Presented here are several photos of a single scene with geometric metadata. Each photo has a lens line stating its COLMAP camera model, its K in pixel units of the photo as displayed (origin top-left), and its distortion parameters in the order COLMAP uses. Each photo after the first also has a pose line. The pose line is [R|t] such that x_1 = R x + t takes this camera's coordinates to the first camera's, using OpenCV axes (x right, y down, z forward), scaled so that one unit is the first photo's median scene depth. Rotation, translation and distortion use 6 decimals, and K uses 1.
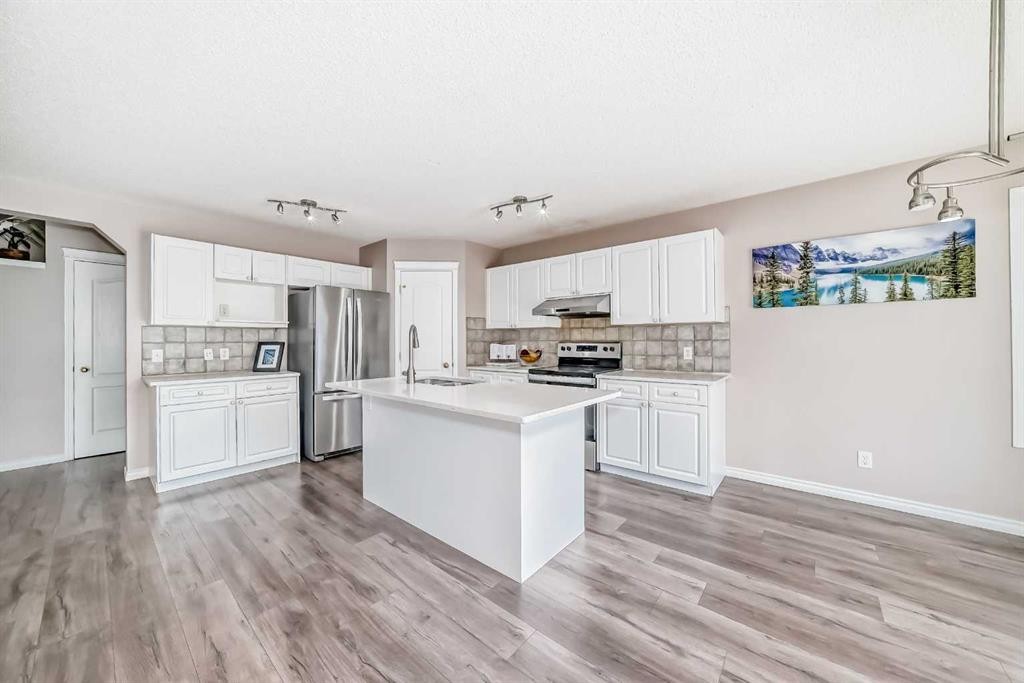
lens RADIAL K [[362.8, 0, 510.3], [0, 362.8, 337.8], [0, 0, 1]] dist [-0.023192, 0.006370]
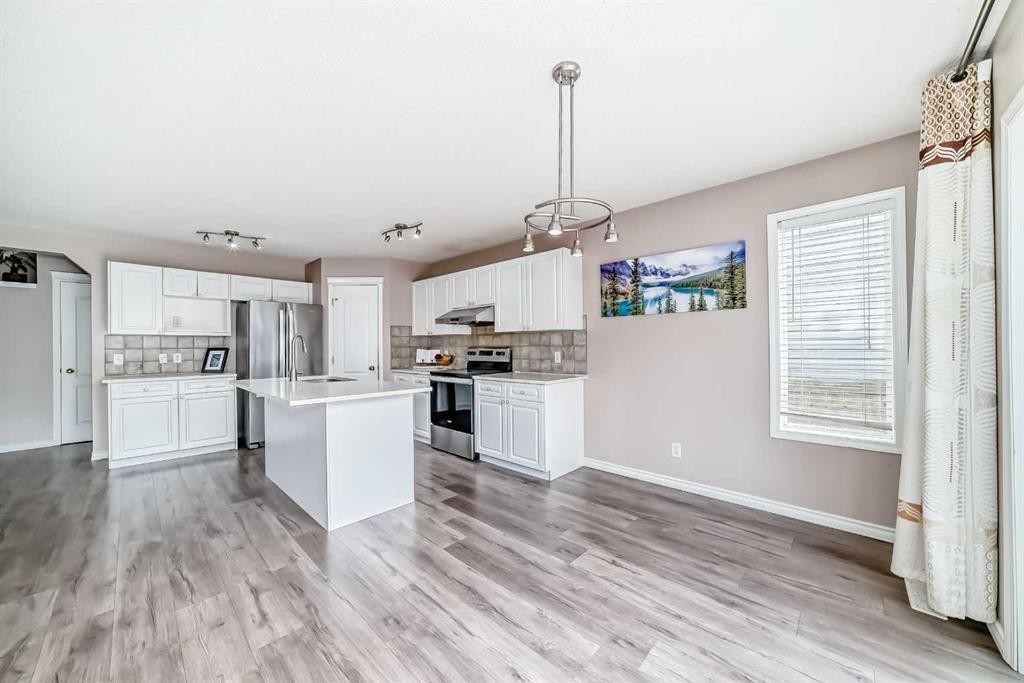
lens RADIAL K [[362.8, 0, 509.2], [0, 362.8, 347.4], [0, 0, 1]] dist [-0.023192, 0.006370]
pose [[0.998337, -0.001835, -0.057622, 0.430588], [0.002397, 0.999950, 0.009691, 0.000515], [0.057601, -0.009813, 0.998291, -0.146488]]
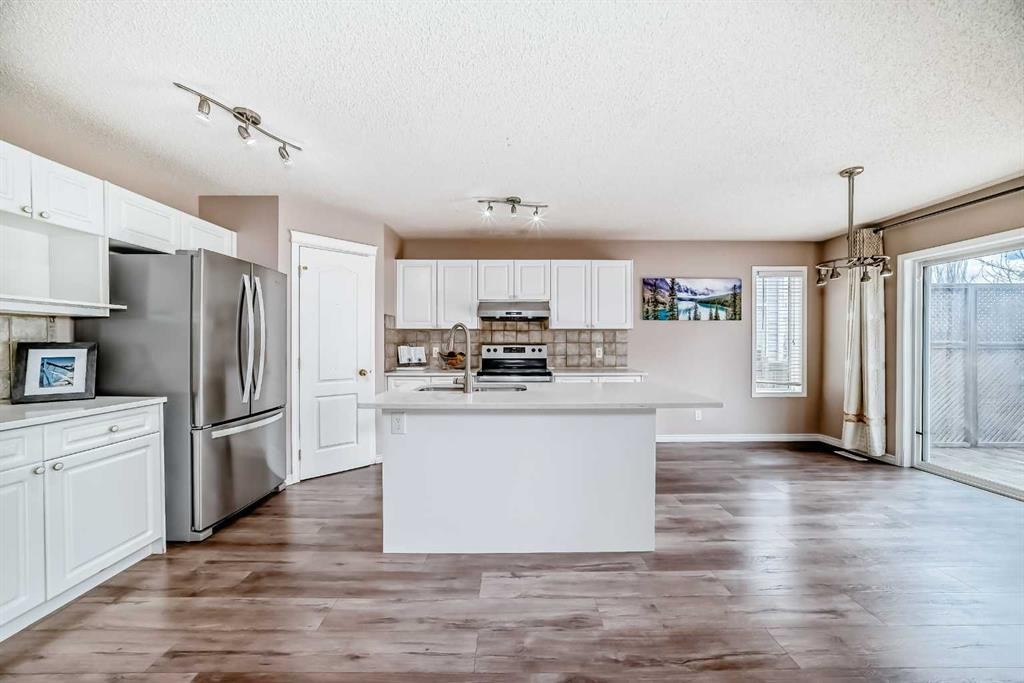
lens RADIAL K [[362.8, 0, 513.9], [0, 362.8, 343.6], [0, 0, 1]] dist [-0.023192, 0.006370]
pose [[0.759702, 0.002386, 0.650267, -0.601913], [-0.007932, 0.999953, 0.005598, 0.005801], [-0.650223, -0.009410, 0.759685, 0.235635]]
